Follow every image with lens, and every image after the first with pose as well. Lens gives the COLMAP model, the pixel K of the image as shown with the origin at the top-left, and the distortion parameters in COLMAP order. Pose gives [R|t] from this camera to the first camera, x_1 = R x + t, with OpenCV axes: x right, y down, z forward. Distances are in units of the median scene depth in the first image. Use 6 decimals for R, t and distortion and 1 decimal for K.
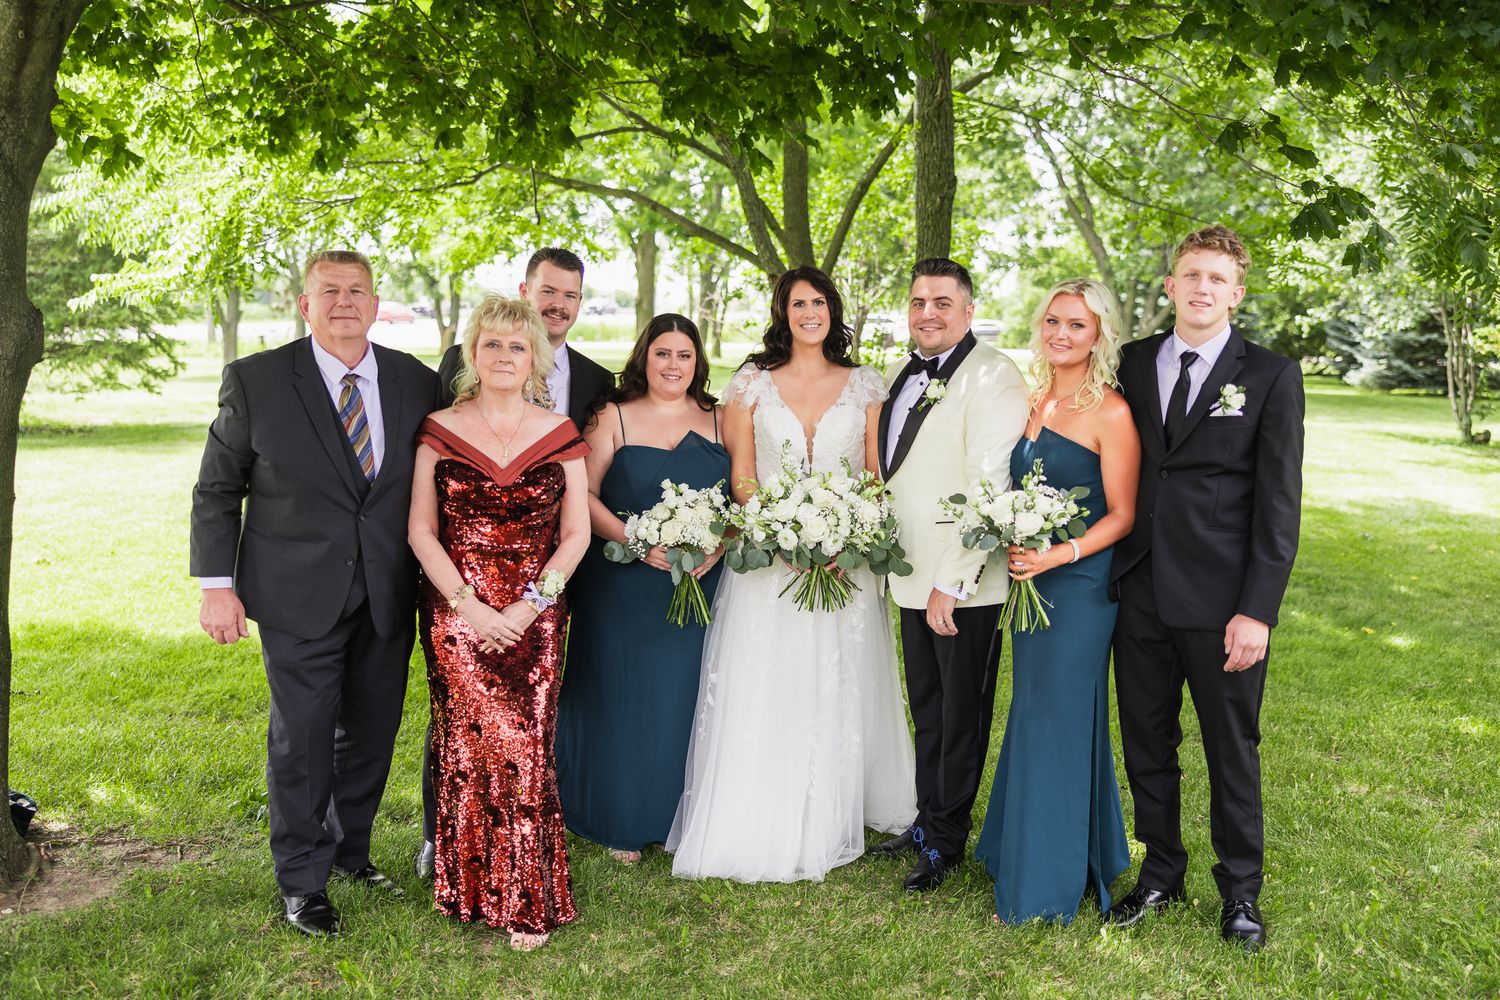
lens RADIAL K [[1401.2, 0, 736.0], [0, 1401.2, 486.9], [0, 0, 1]] dist [0.019850, 0.000000]
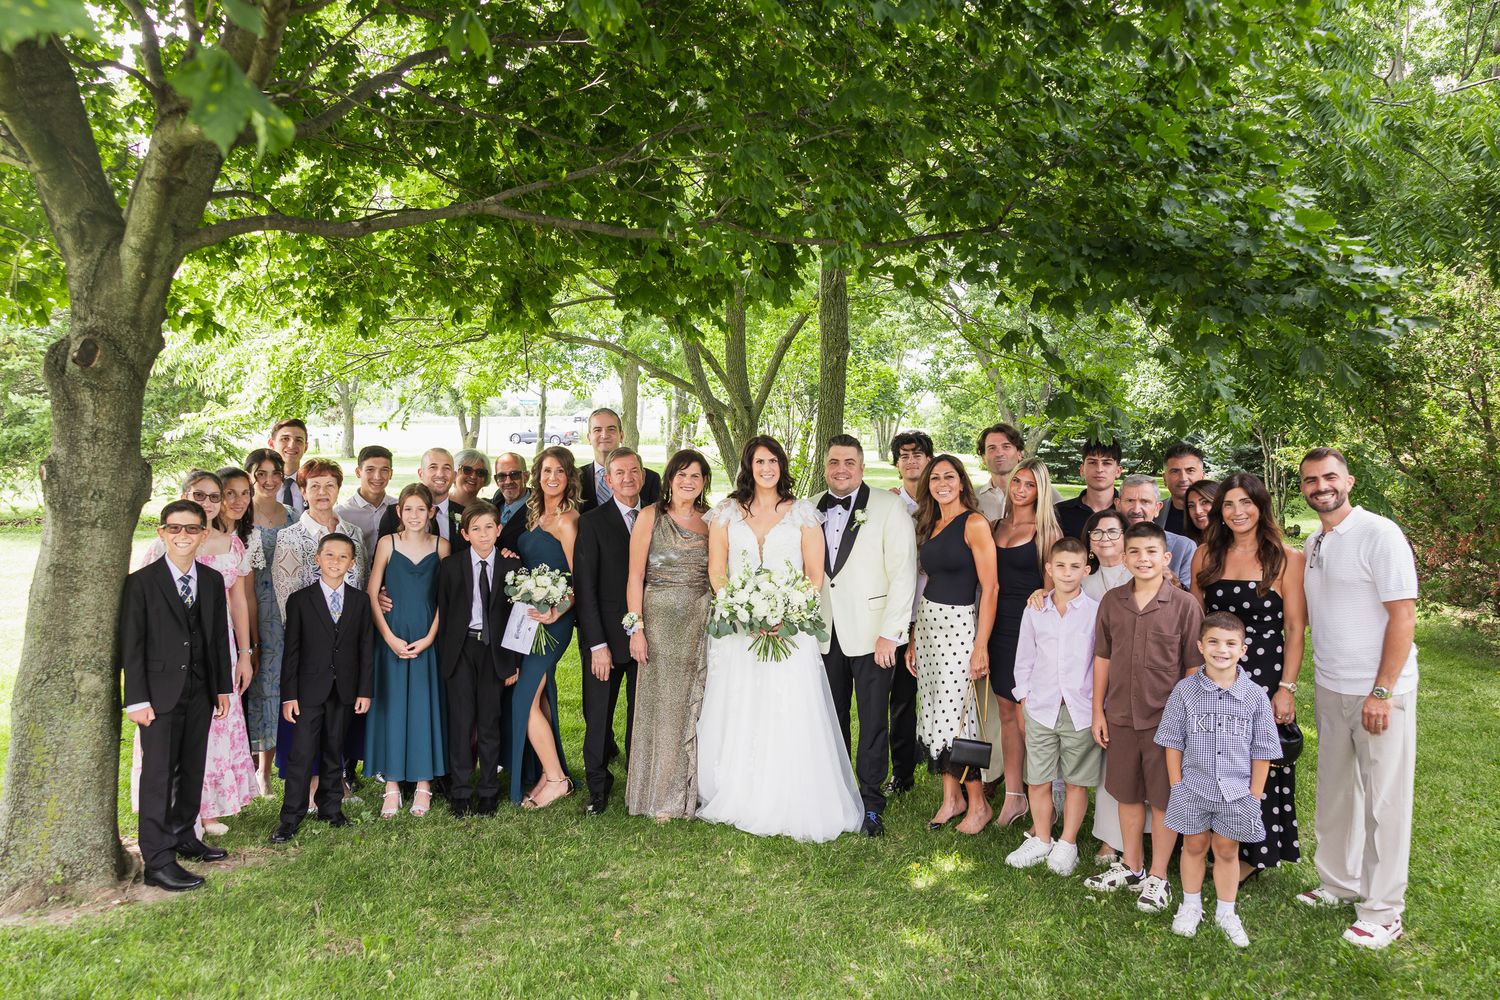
lens RADIAL K [[1205.6, 0, 741.7], [0, 1205.6, 504.3], [0, 0, 1]] dist [0.033395, -0.016049]
pose [[0.999924, 0.003649, 0.011736, 0.045956], [-0.003172, 0.999178, -0.040408, -0.024038], [-0.011873, 0.040367, 0.999114, -0.124078]]
